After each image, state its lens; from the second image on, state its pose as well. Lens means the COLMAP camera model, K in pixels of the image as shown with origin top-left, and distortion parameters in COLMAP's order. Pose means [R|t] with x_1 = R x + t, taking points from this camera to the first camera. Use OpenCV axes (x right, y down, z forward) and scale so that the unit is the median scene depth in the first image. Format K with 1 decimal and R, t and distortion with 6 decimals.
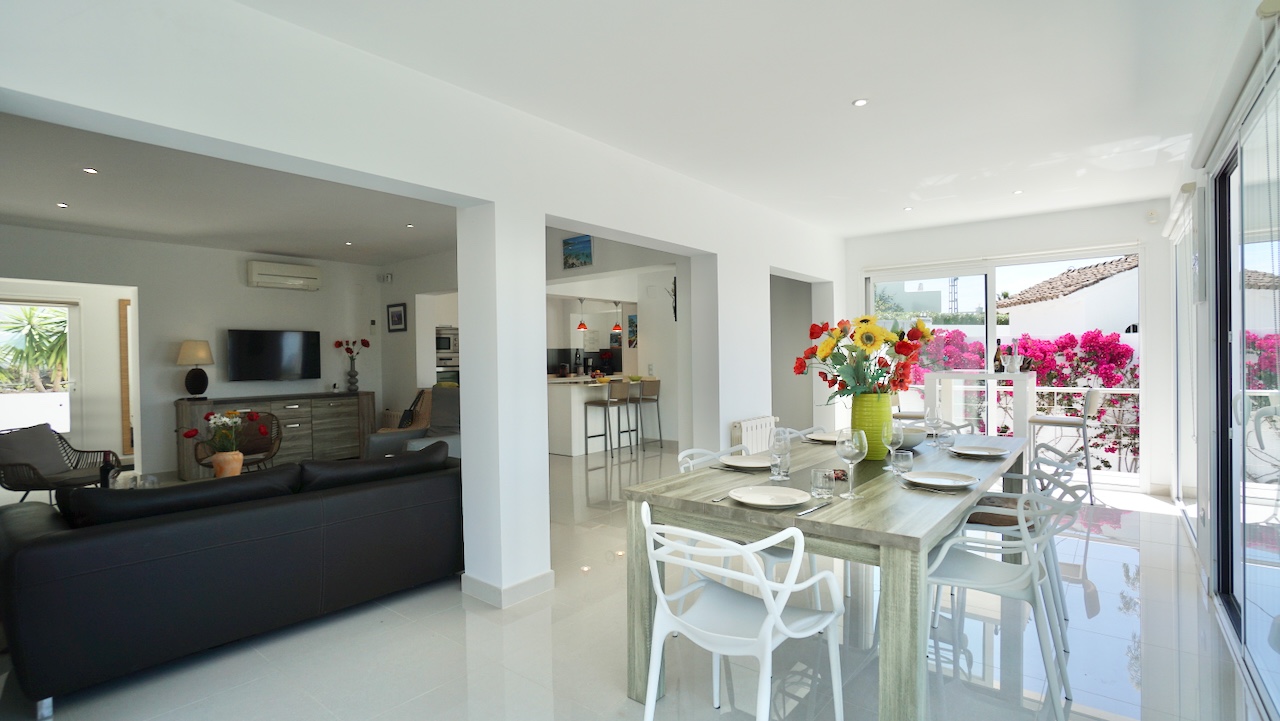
lens RADIAL K [[611.3, 0, 630.9], [0, 611.3, 362.5], [0, 0, 1]] dist [-0.050657, 0.022231]
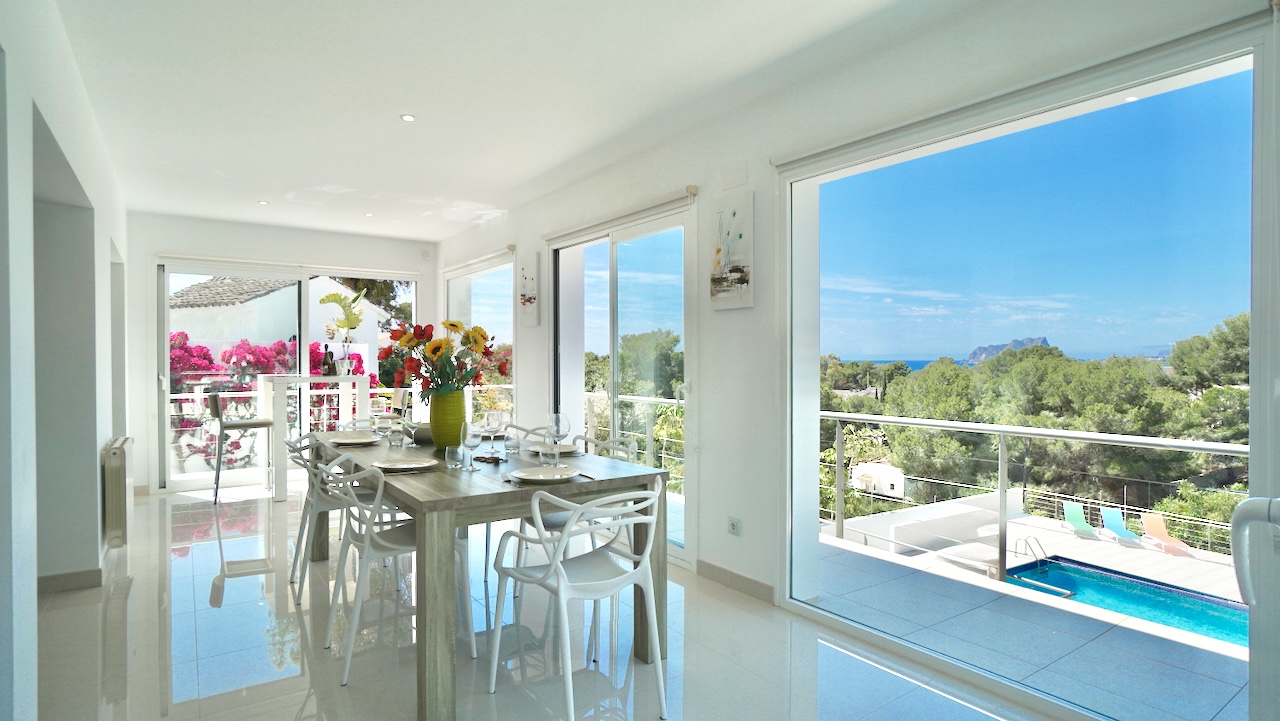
lens RADIAL K [[644.5, 0, 624.9], [0, 644.5, 362.7], [0, 0, 1]] dist [-0.024890, 0.000097]
pose [[0.270336, 0.008318, 0.962730, -0.229518], [0.003840, 0.999945, -0.009718, 0.004145], [-0.962759, 0.006324, 0.270289, 0.127249]]
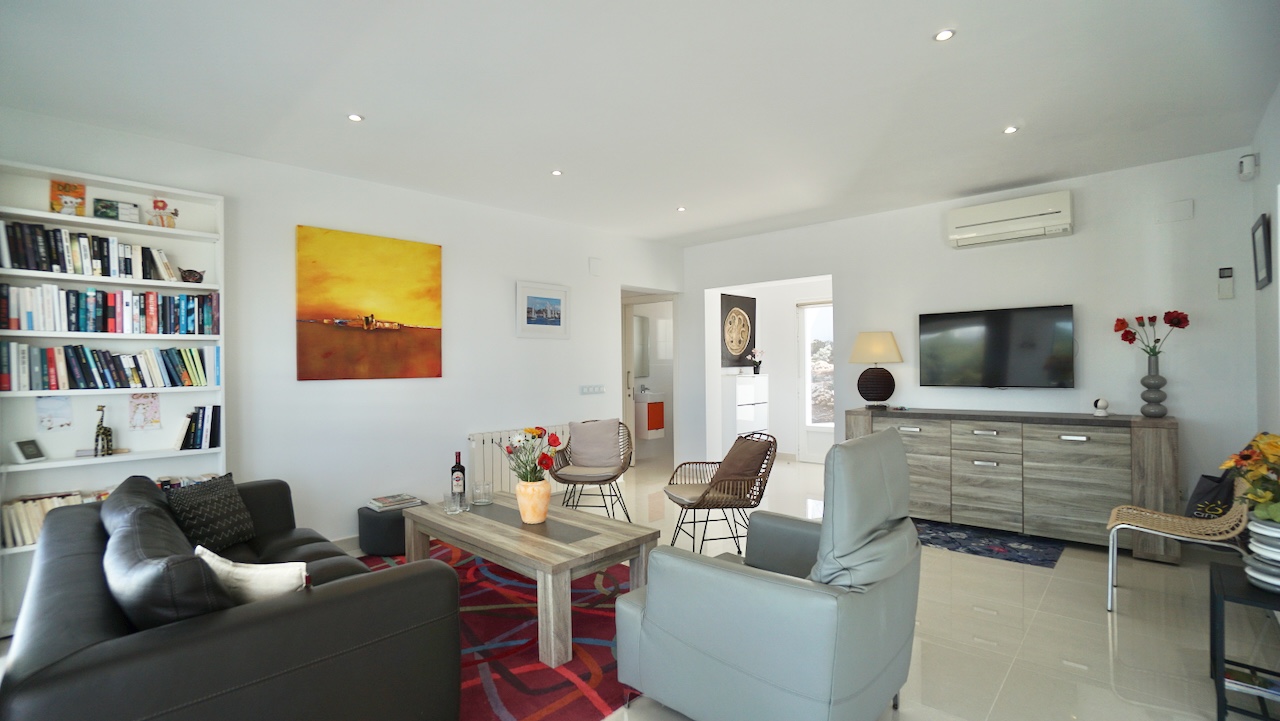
lens RADIAL K [[569.3, 0, 629.7], [0, 569.3, 363.5], [0, 0, 1]] dist [-0.064912, 0.024621]
pose [[-0.068350, 0.011040, -0.997600, 0.021701], [0.006805, 0.999921, 0.010600, -0.004342], [0.997638, -0.006065, -0.068420, 0.589009]]
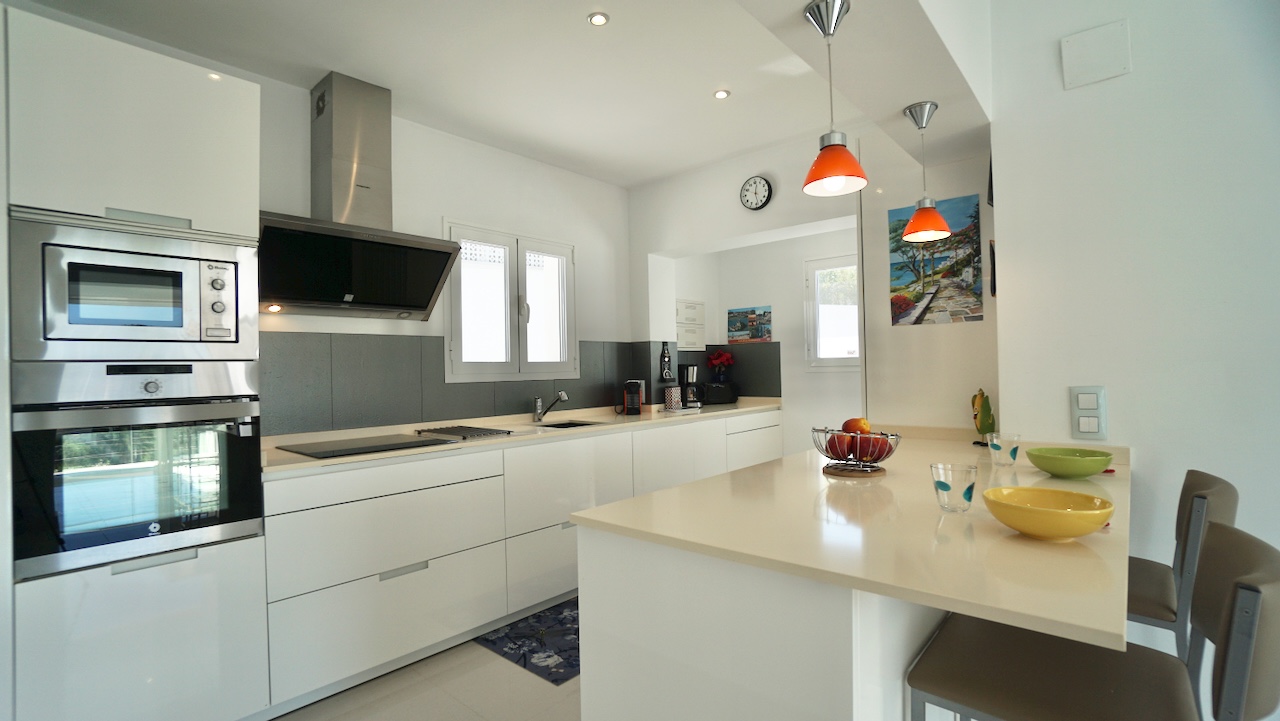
lens RADIAL K [[580.7, 0, 629.3], [0, 580.7, 363.0], [0, 0, 1]] dist [-0.062985, 0.026002]
pose [[0.999066, -0.005500, -0.042858, -0.130362], [0.004825, 0.999863, -0.015840, -0.003780], [0.042939, 0.015618, 0.998956, 0.850002]]
